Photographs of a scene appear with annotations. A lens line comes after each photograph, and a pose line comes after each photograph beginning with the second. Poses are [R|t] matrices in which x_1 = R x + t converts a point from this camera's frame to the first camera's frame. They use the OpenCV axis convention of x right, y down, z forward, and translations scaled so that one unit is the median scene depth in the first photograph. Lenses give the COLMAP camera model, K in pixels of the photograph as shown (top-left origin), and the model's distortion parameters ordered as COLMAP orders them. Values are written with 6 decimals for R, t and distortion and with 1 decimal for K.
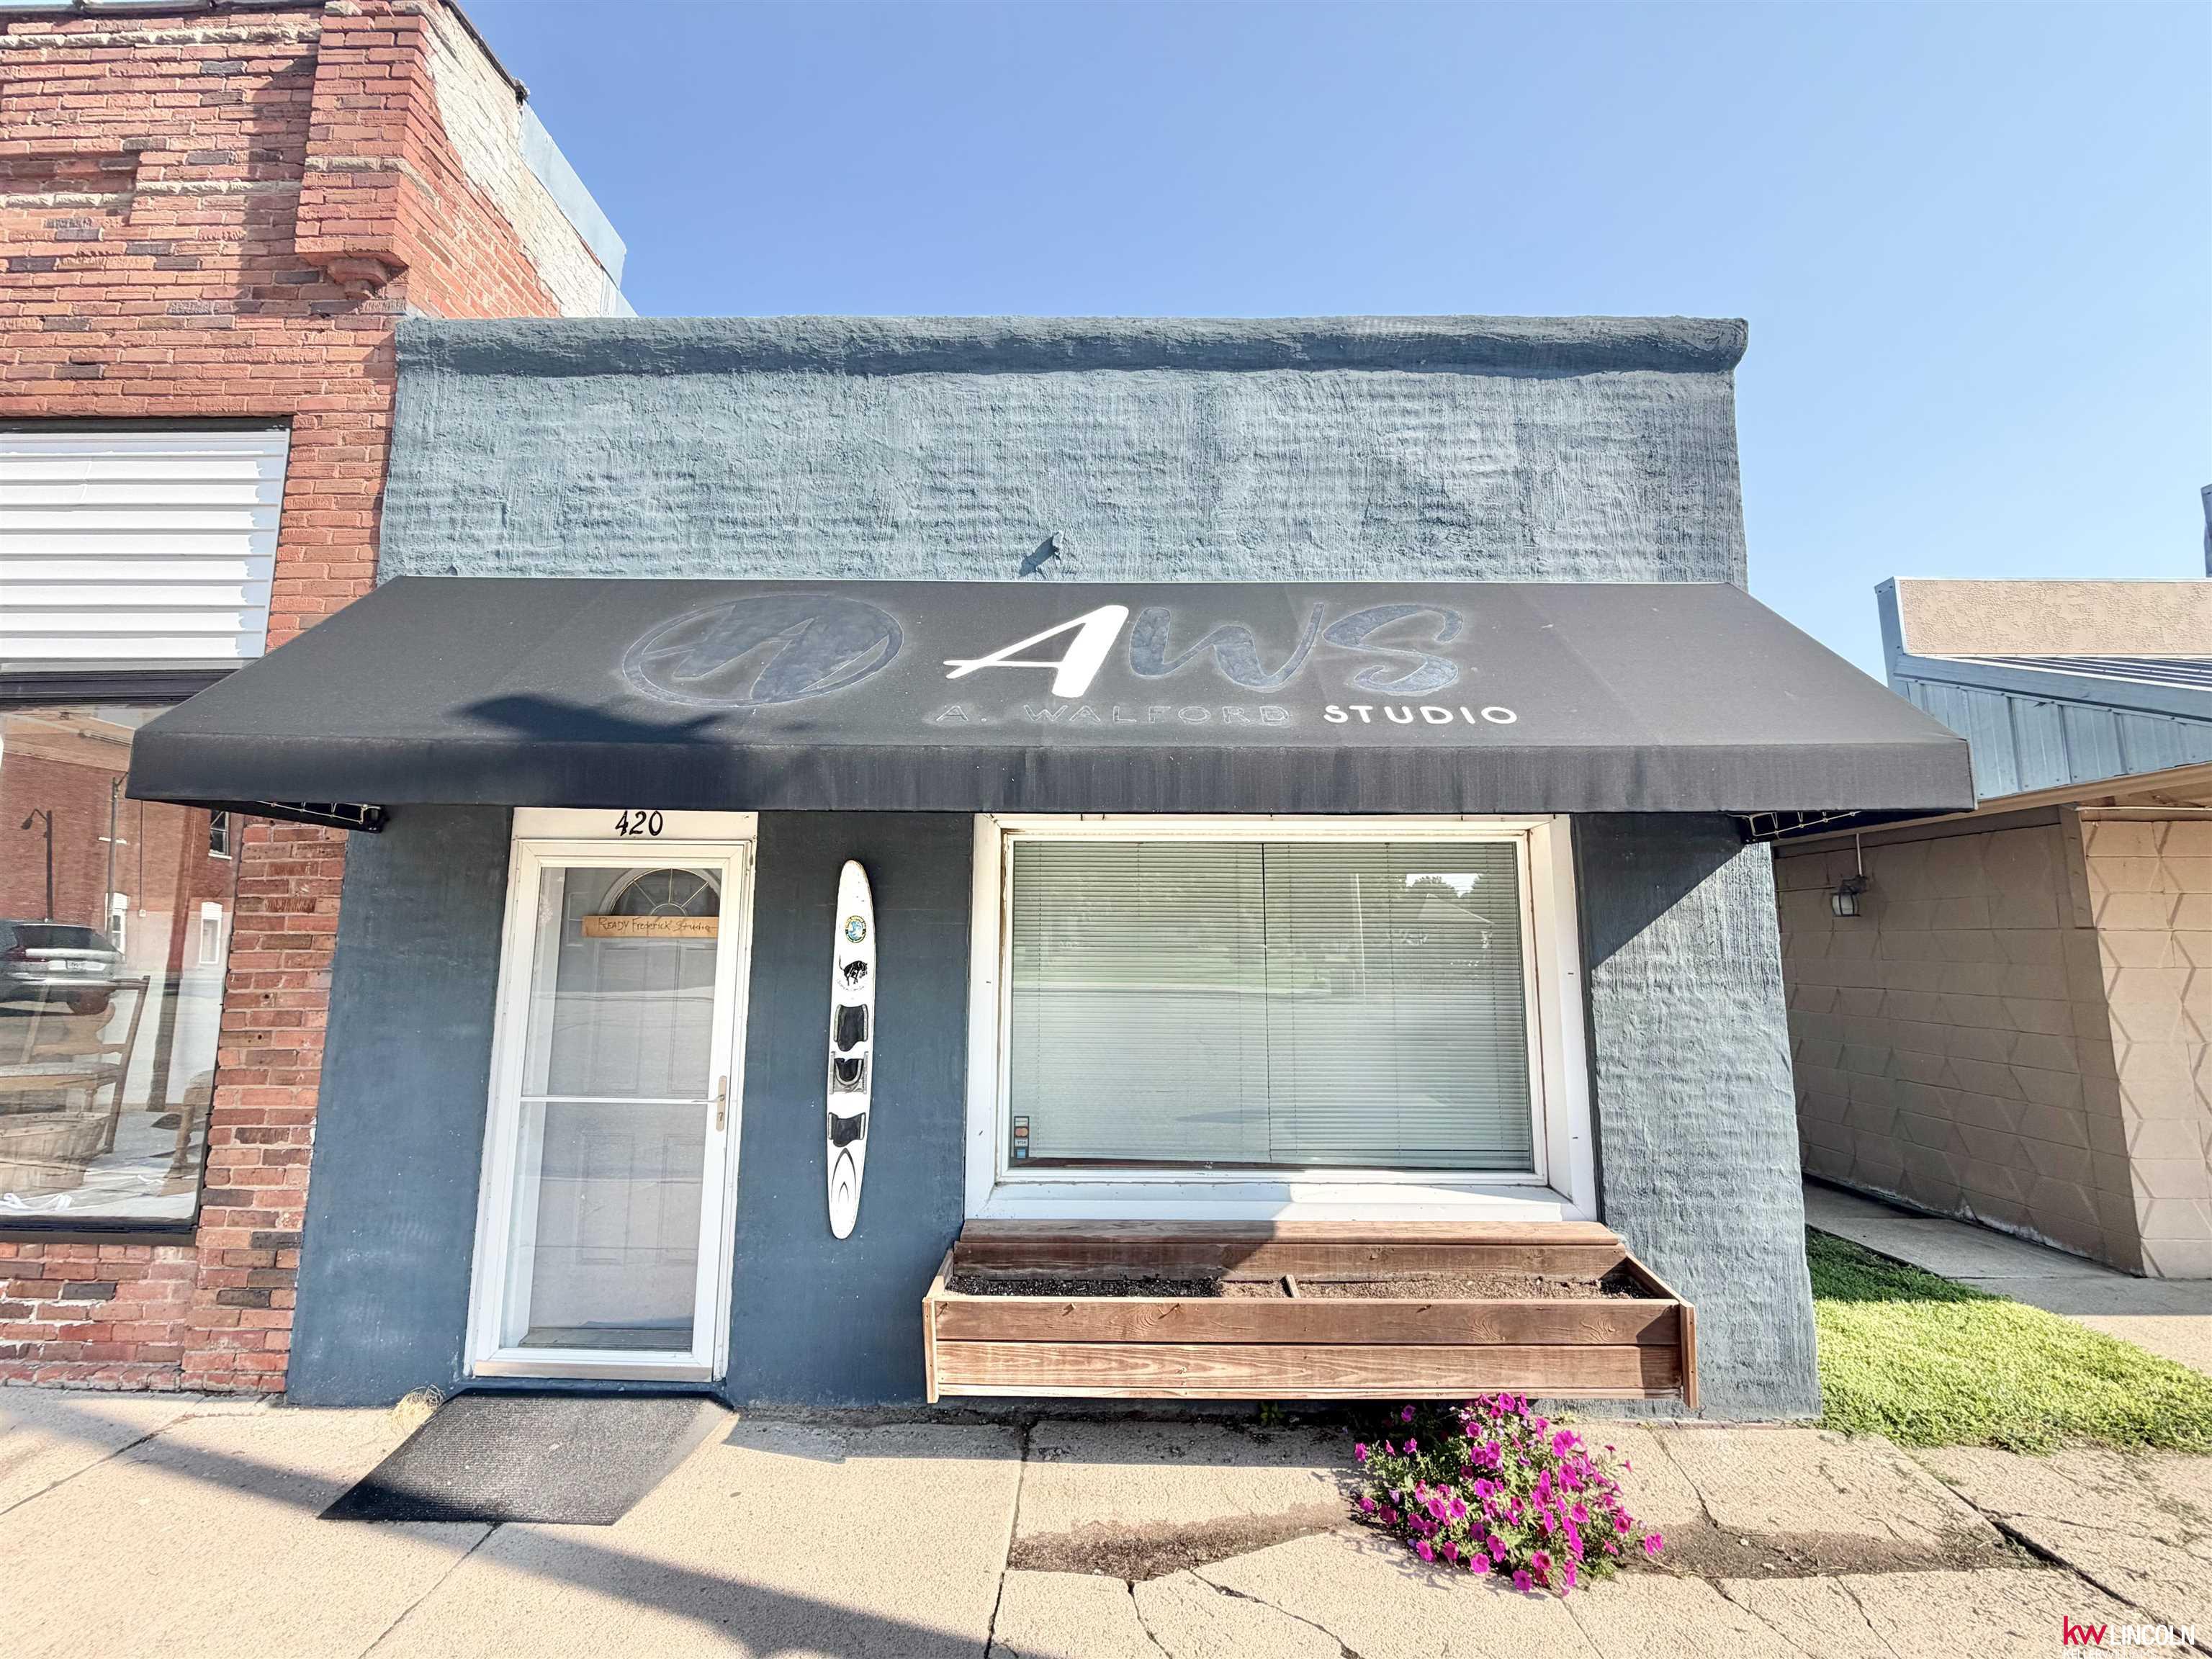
lens RADIAL K [[883.6, 0, 1098.3], [0, 883.6, 828.8], [0, 0, 1]] dist [-0.000695, 0.000090]
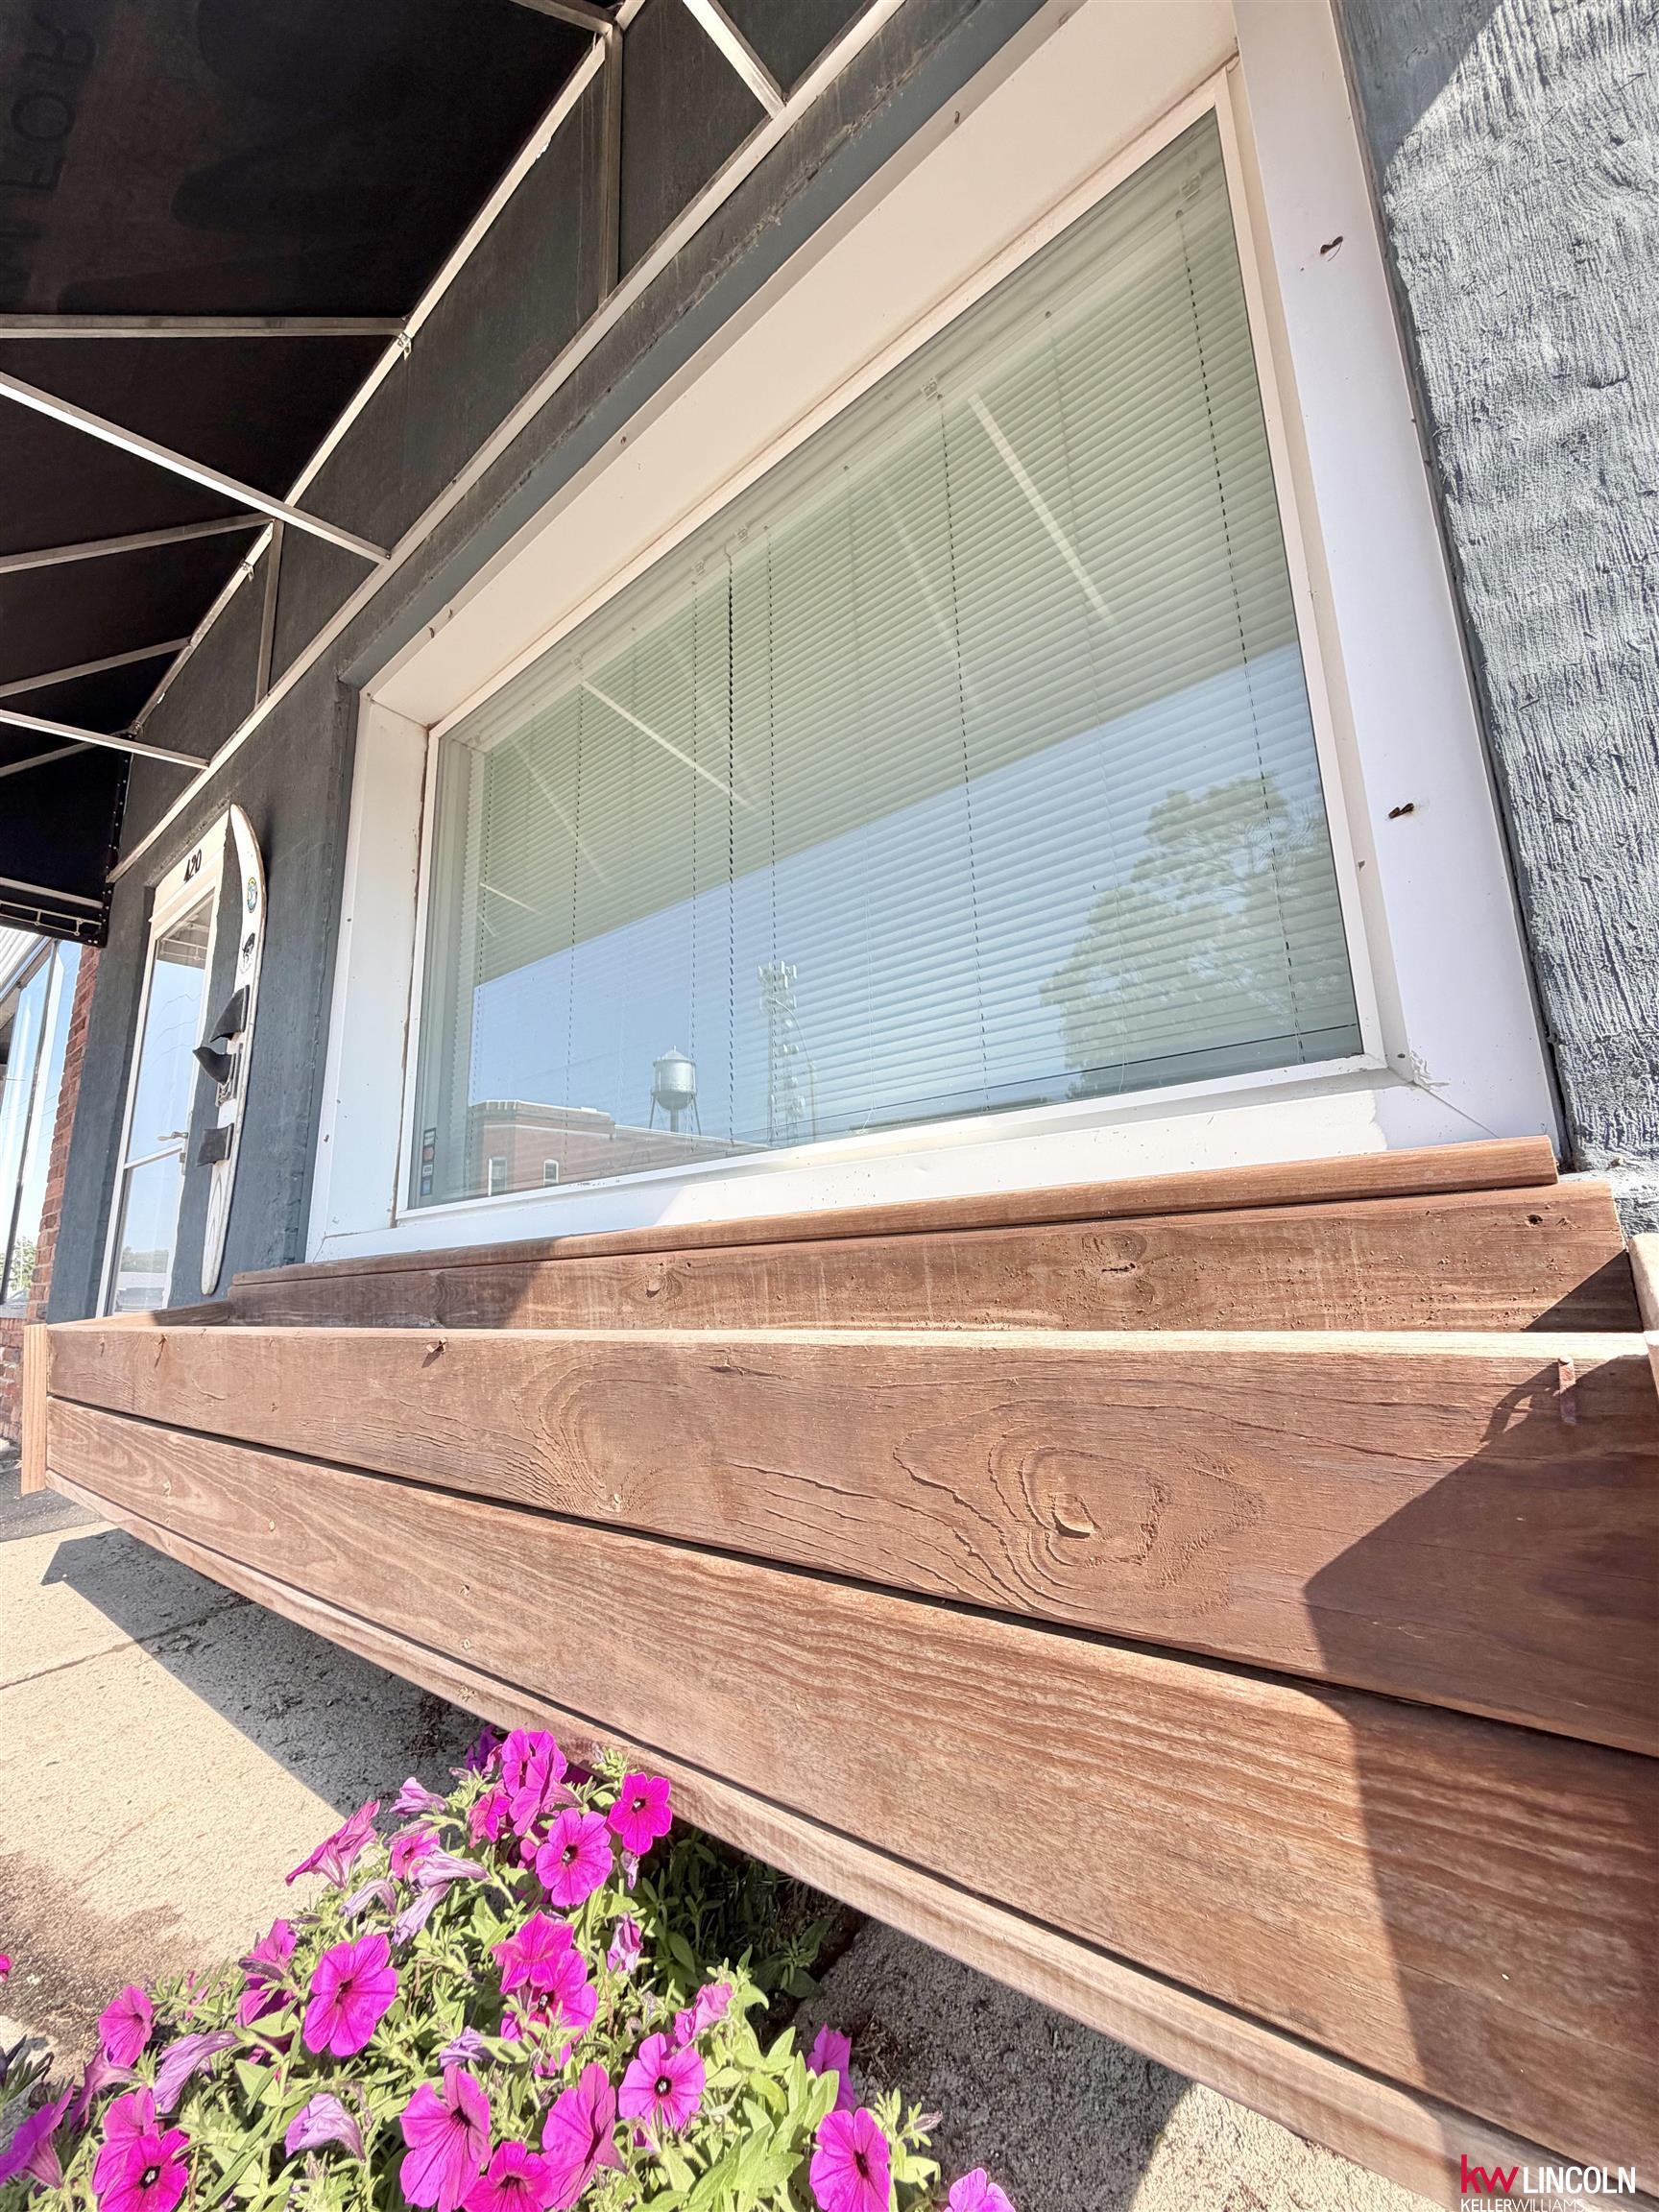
lens RADIAL K [[883.6, 0, 830.2], [0, 883.6, 1098.7], [0, 0, 1]] dist [-0.000695, 0.000090]
pose [[0.776627, -0.153945, -0.610861, 0.517082], [0.107088, 0.987830, -0.112797, 0.404648], [0.620792, 0.022186, 0.783662, 0.683211]]
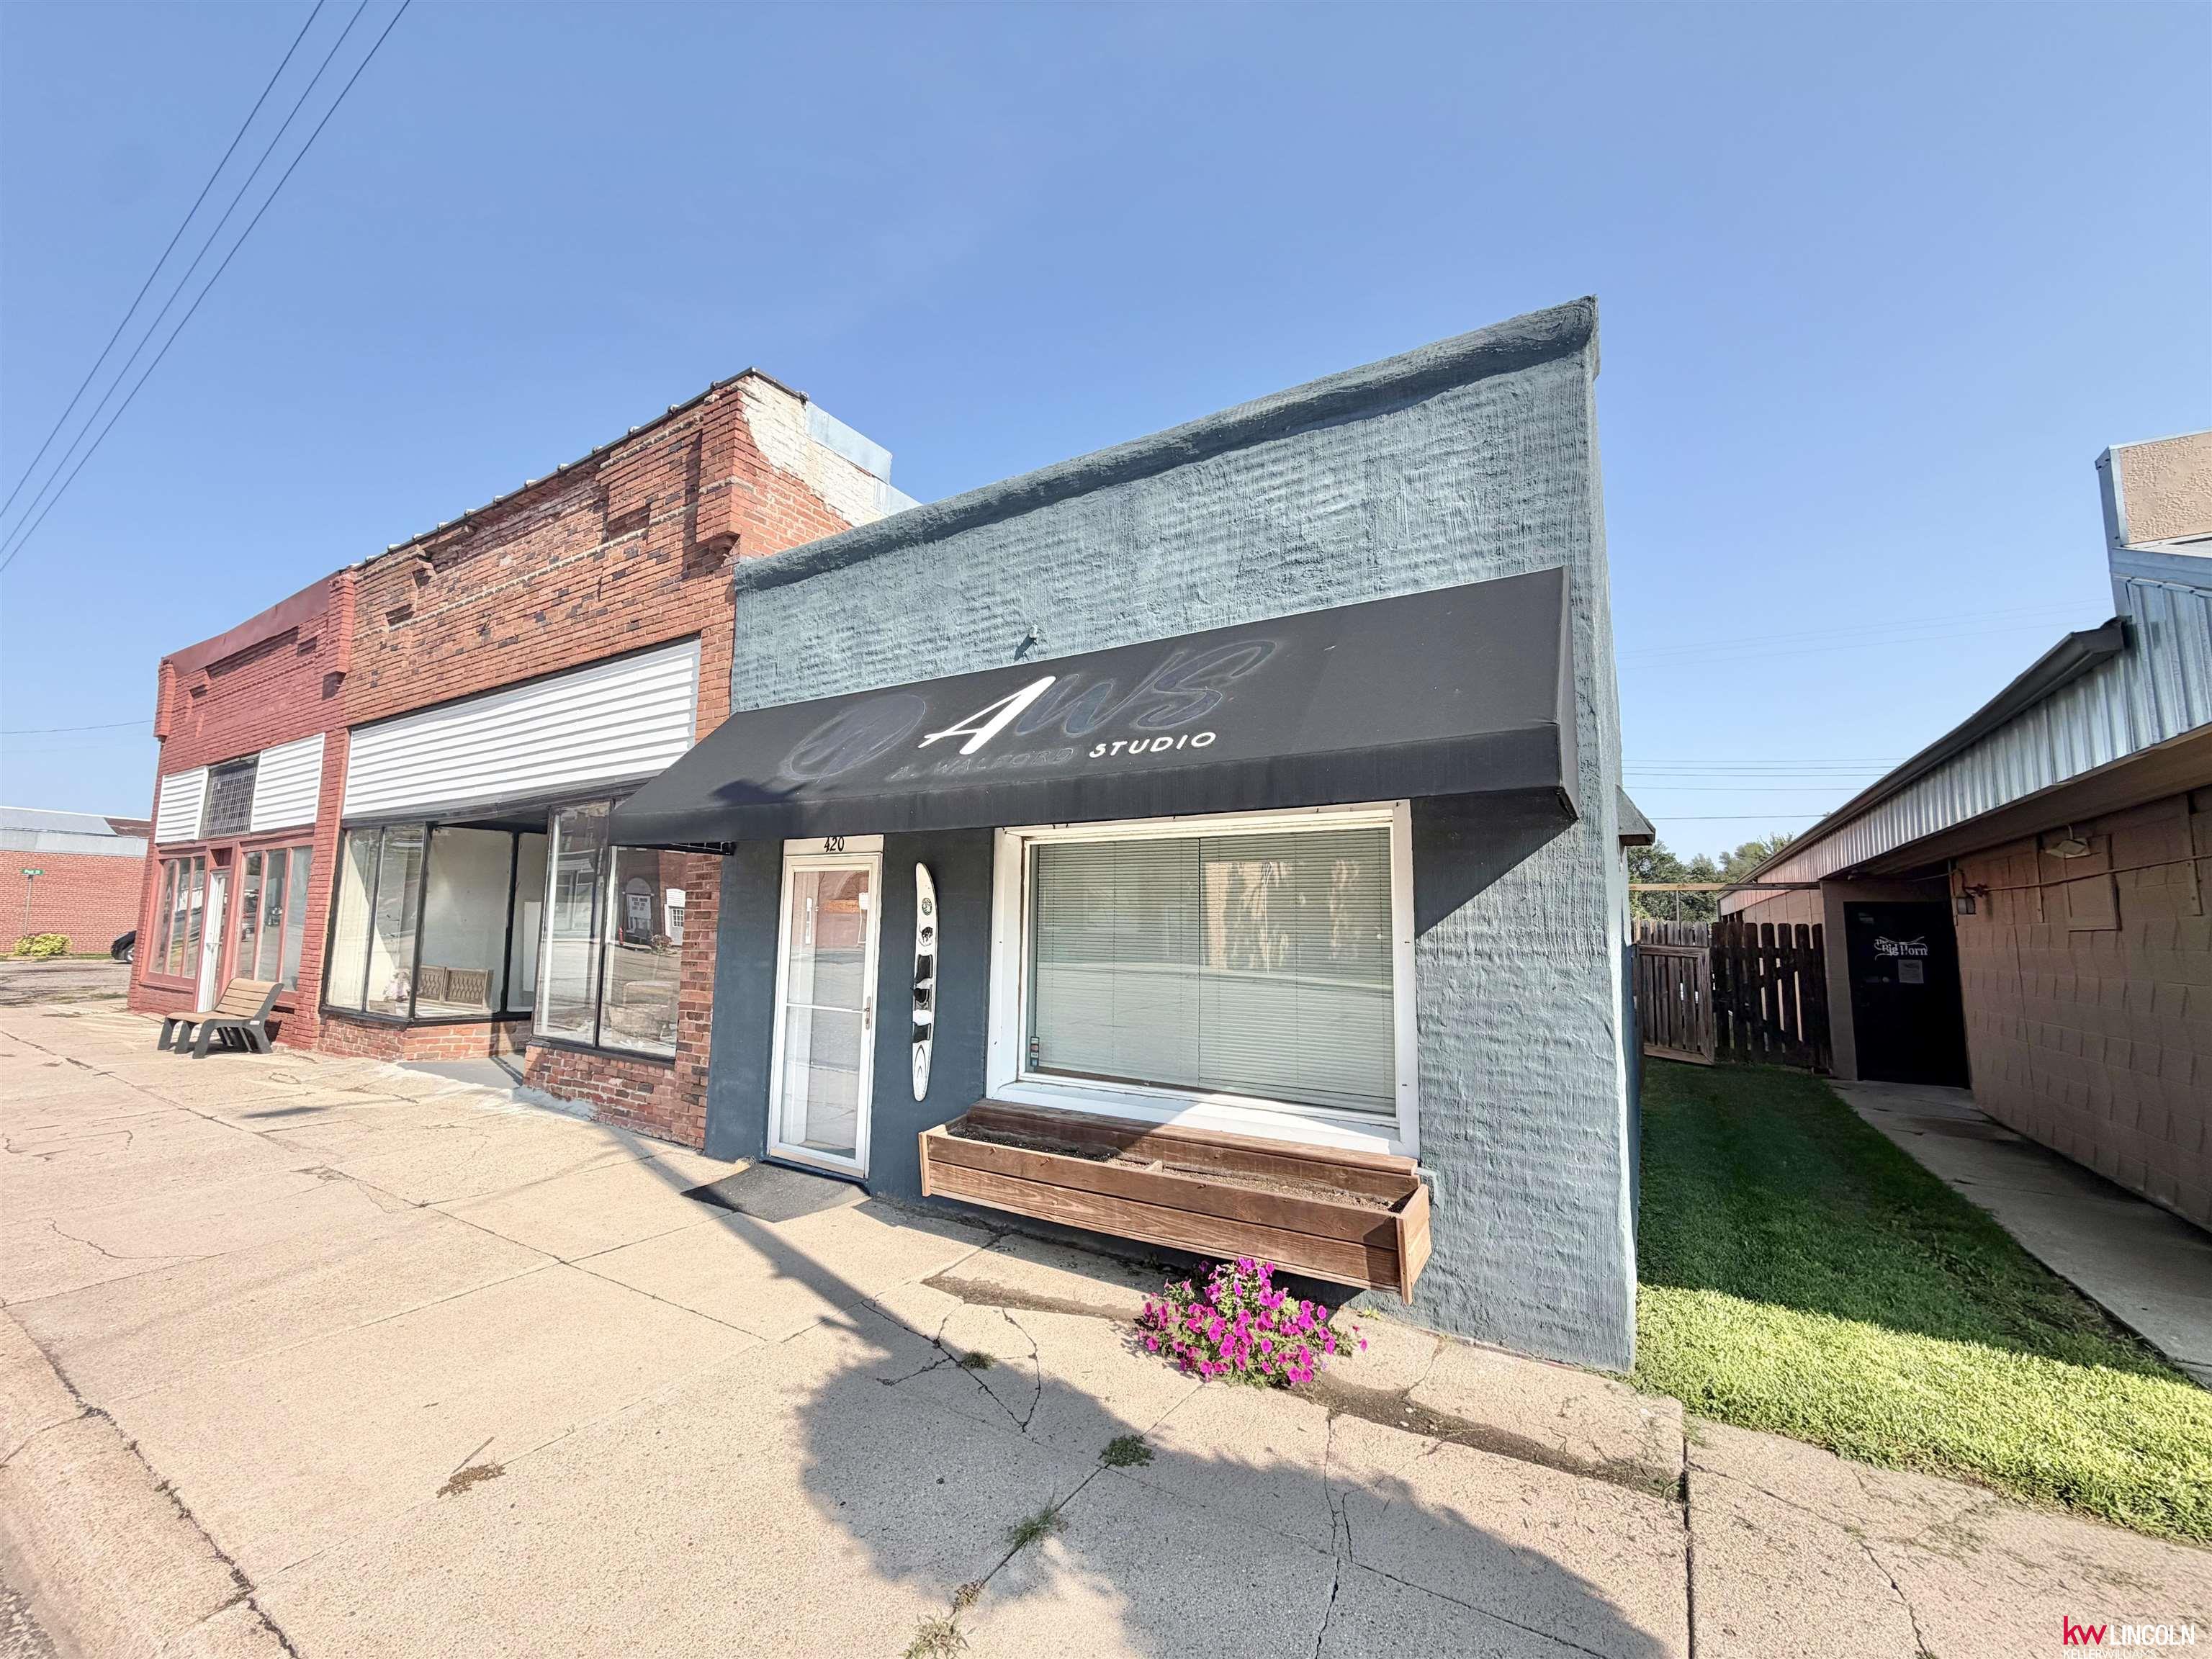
lens RADIAL K [[883.6, 0, 1098.3], [0, 883.6, 828.8], [0, 0, 1]] dist [-0.000695, 0.000090]
pose [[0.854455, -0.051087, -0.517007, 0.756743], [0.055175, 0.998449, -0.007472, 0.004739], [0.516586, -0.022142, 0.855949, -0.165745]]
